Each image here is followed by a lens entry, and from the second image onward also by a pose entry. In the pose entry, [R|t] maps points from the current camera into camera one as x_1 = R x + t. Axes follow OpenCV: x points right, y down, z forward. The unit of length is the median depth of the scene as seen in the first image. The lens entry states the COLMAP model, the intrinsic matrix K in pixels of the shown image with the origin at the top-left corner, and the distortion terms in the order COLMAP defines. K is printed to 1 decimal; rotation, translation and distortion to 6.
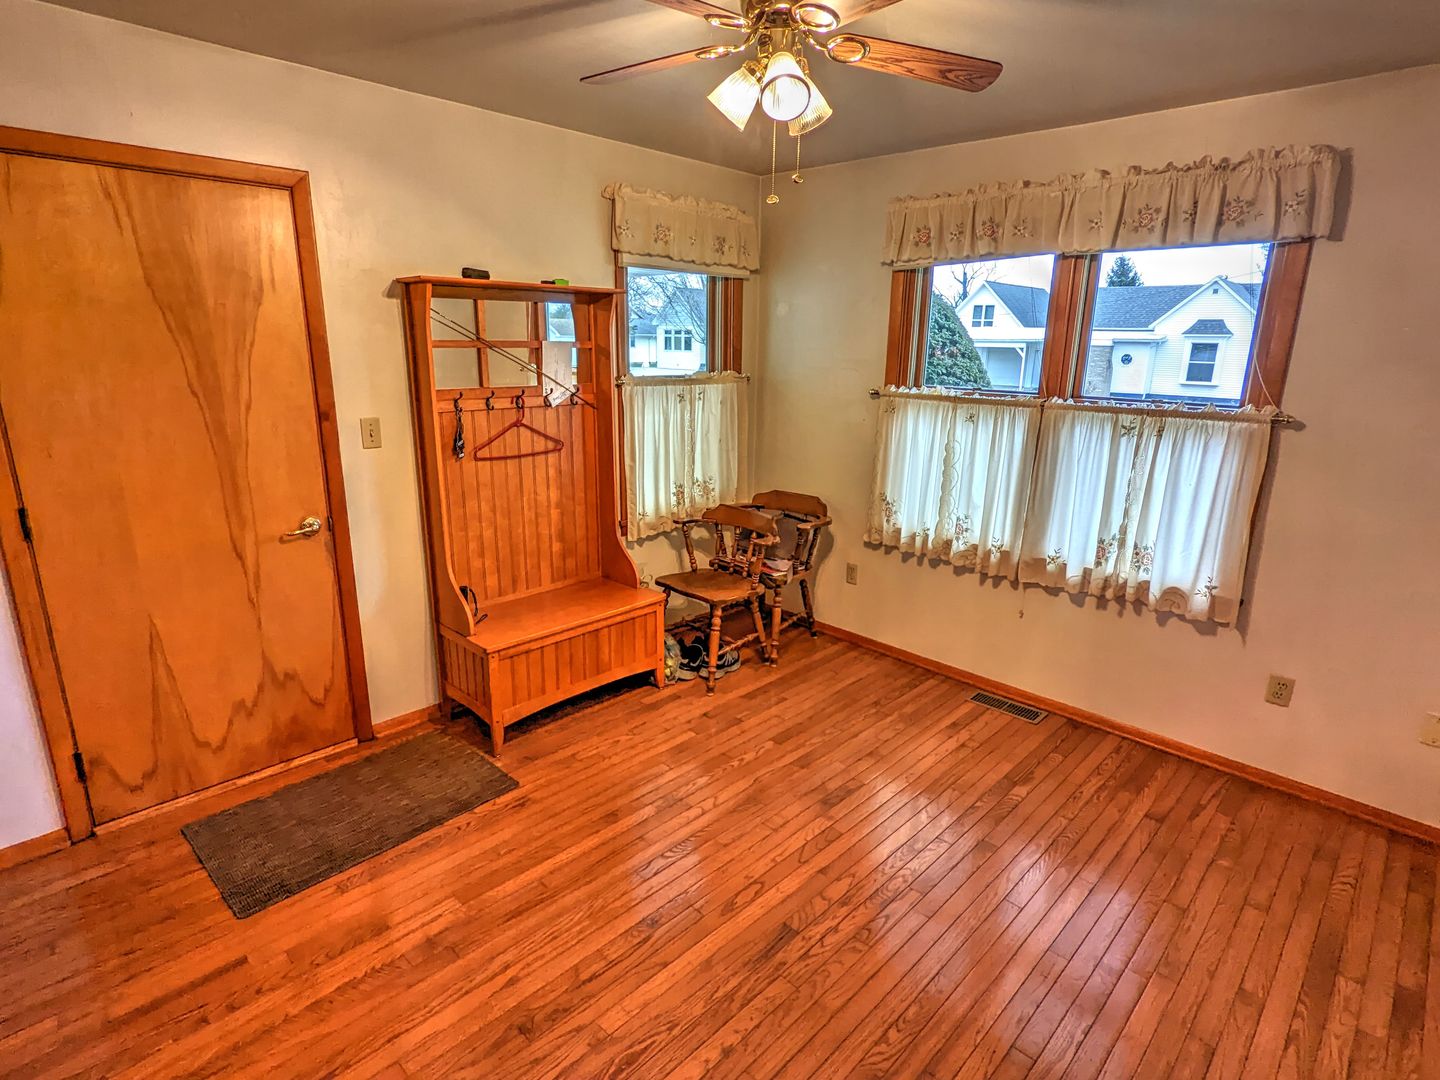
lens RADIAL K [[760.2, 0, 723.2], [0, 760.2, 537.2], [0, 0, 1]] dist [-0.000096, -0.000161]
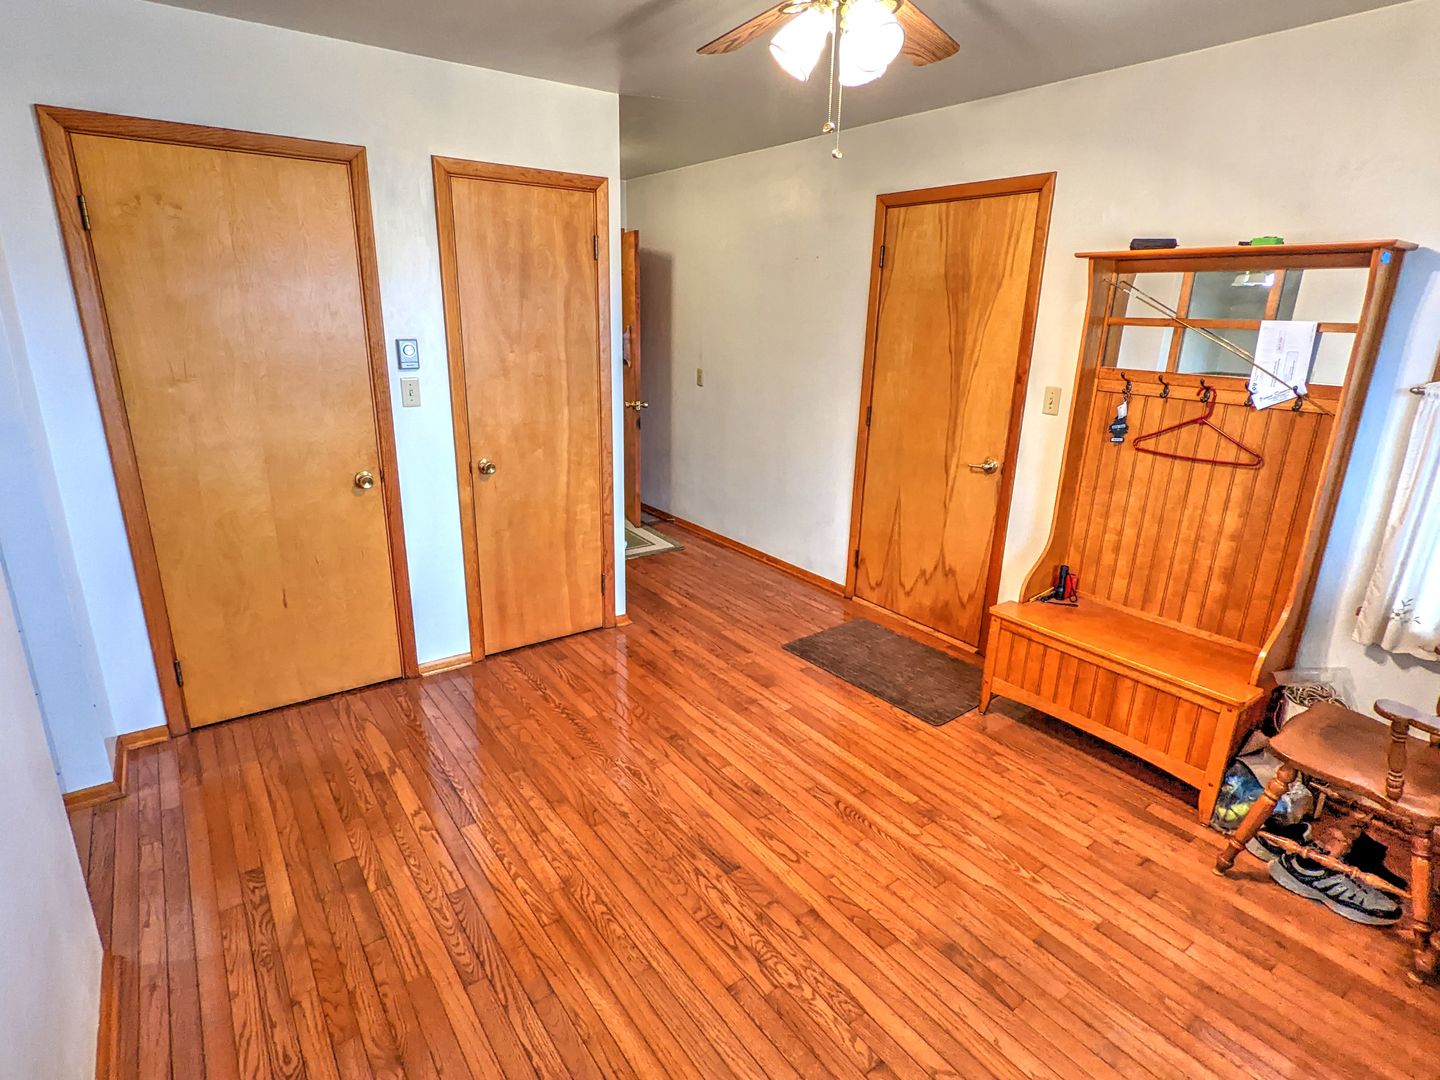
lens RADIAL K [[760.2, 0, 723.2], [0, 760.2, 537.2], [0, 0, 1]] dist [-0.000096, -0.000161]
pose [[-0.164962, 0.268097, -0.949164, 0.671852], [-0.276352, 0.911237, 0.305413, -0.151286], [0.946793, 0.312685, -0.076230, 0.647322]]
